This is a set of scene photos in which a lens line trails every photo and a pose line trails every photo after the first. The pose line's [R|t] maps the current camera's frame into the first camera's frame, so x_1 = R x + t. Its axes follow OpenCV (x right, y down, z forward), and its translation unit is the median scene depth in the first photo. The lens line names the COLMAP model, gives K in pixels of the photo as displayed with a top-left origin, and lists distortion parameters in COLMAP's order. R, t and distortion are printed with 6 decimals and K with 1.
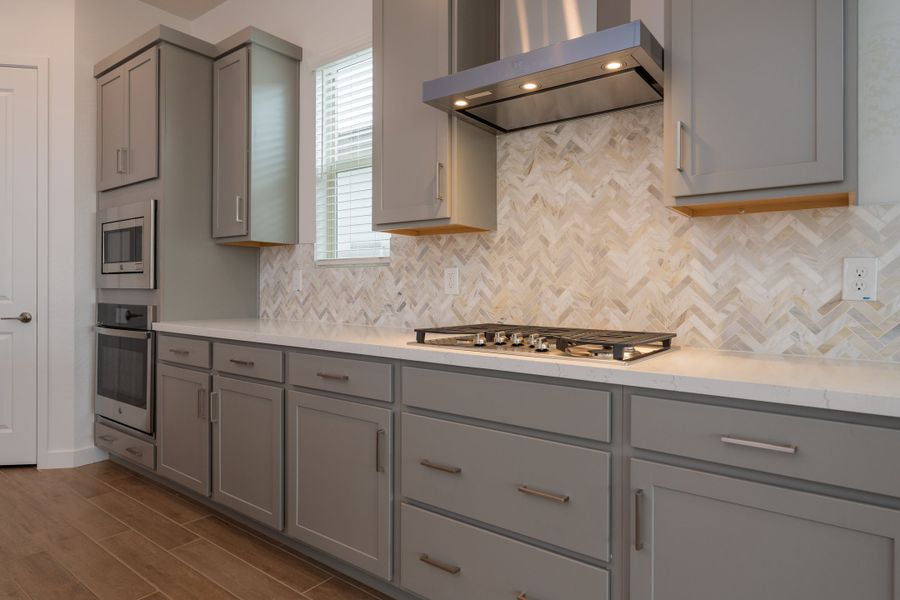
lens RADIAL K [[545.8, 0, 451.7], [0, 545.8, 293.5], [0, 0, 1]] dist [-0.003219, 0.000937]
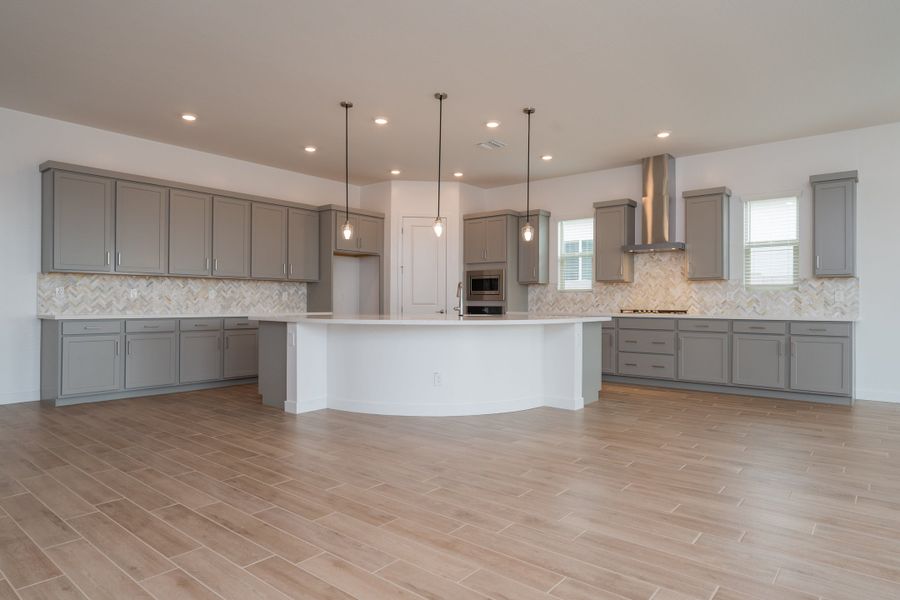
lens RADIAL K [[545.8, 0, 449.2], [0, 545.8, 308.4], [0, 0, 1]] dist [-0.003219, 0.000937]
pose [[0.999231, -0.004185, -0.038994, -0.920831], [0.004263, 0.999989, 0.001925, 0.034525], [0.038985, -0.002089, 0.999238, -2.385529]]
